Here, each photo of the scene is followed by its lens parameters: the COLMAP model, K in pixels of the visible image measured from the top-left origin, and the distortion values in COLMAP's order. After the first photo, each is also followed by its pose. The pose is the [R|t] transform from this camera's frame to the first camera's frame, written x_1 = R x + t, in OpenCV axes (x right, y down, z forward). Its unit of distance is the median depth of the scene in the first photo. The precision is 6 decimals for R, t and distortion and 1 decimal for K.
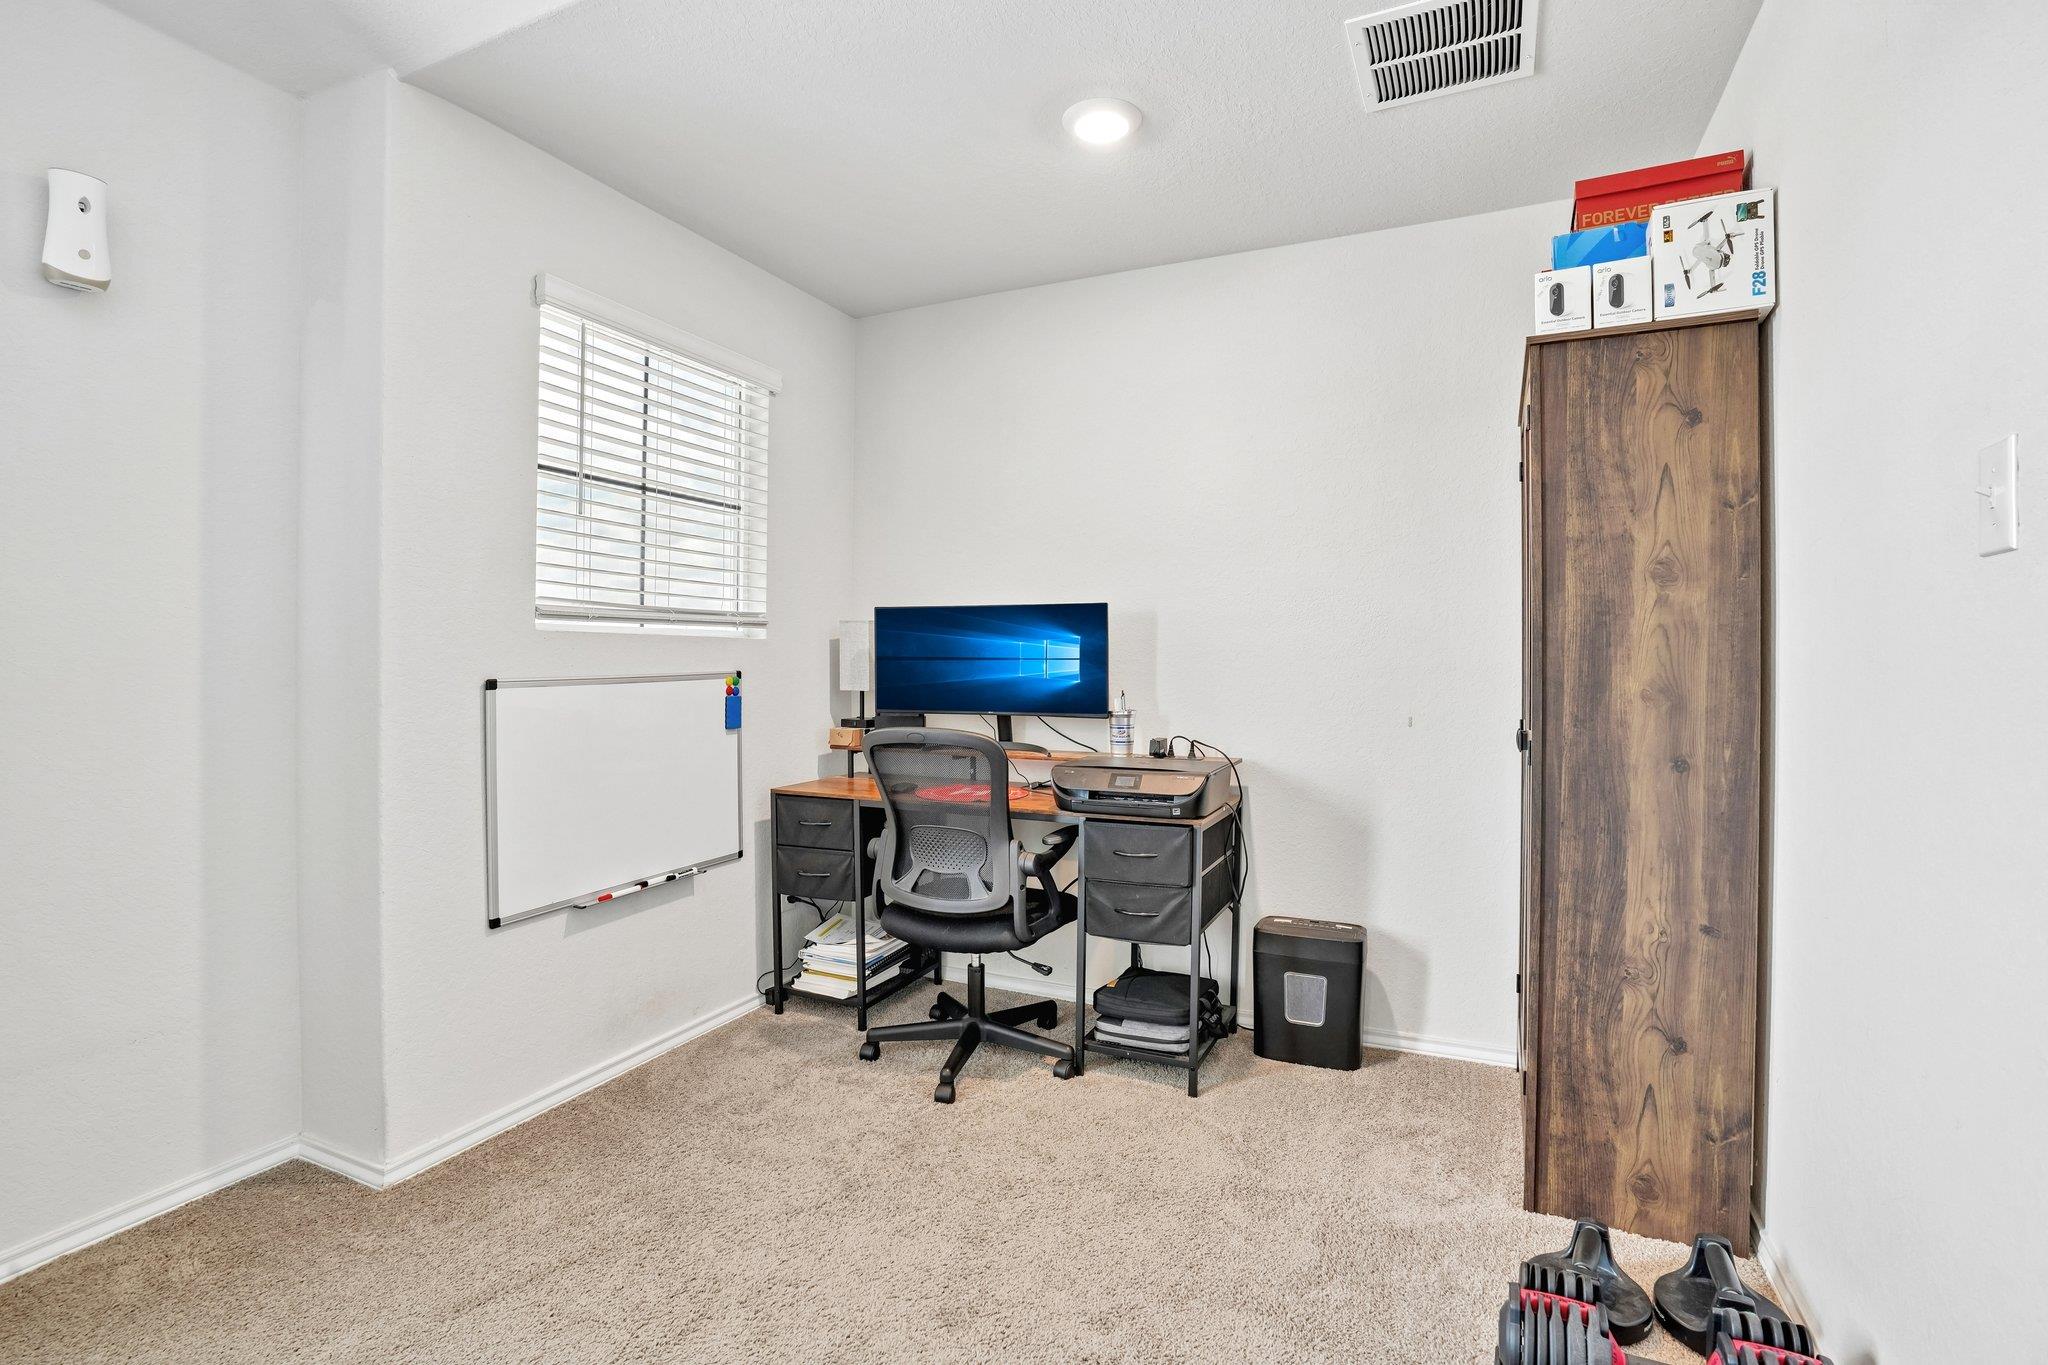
lens RADIAL K [[951.6, 0, 1018.7], [0, 951.6, 665.3], [0, 0, 1]] dist [-0.070612, 0.030648]
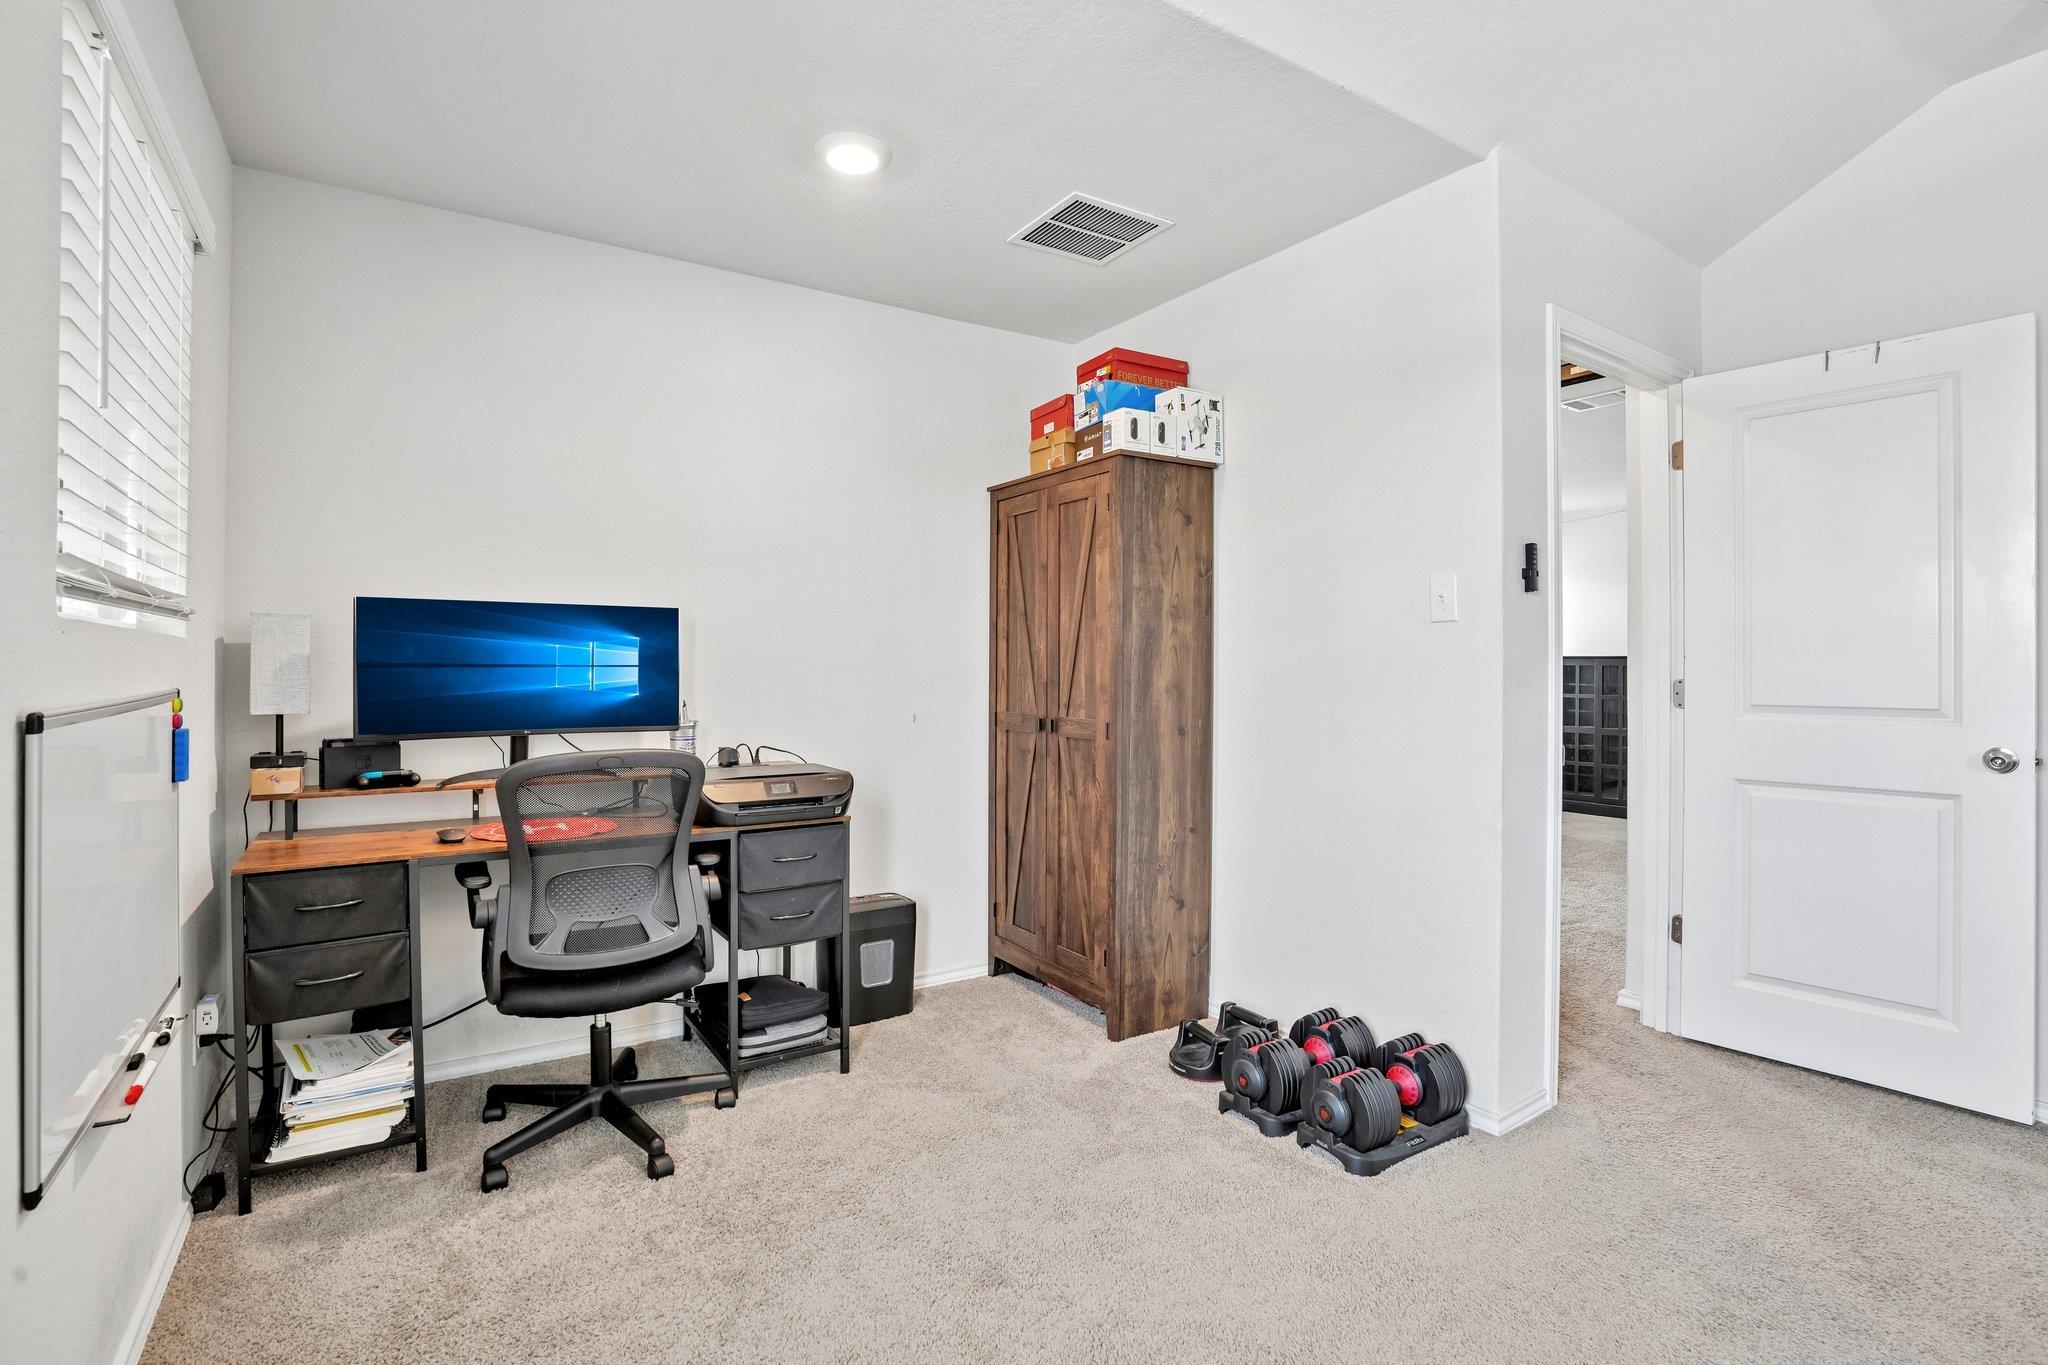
lens RADIAL K [[960.4, 0, 1017.6], [0, 960.4, 670.3], [0, 0, 1]] dist [-0.073214, 0.033071]
pose [[0.530888, -0.006151, 0.847420, -0.621115], [0.005928, 0.999976, 0.003545, -0.005776], [-0.847421, 0.003141, 0.530912, 0.248843]]
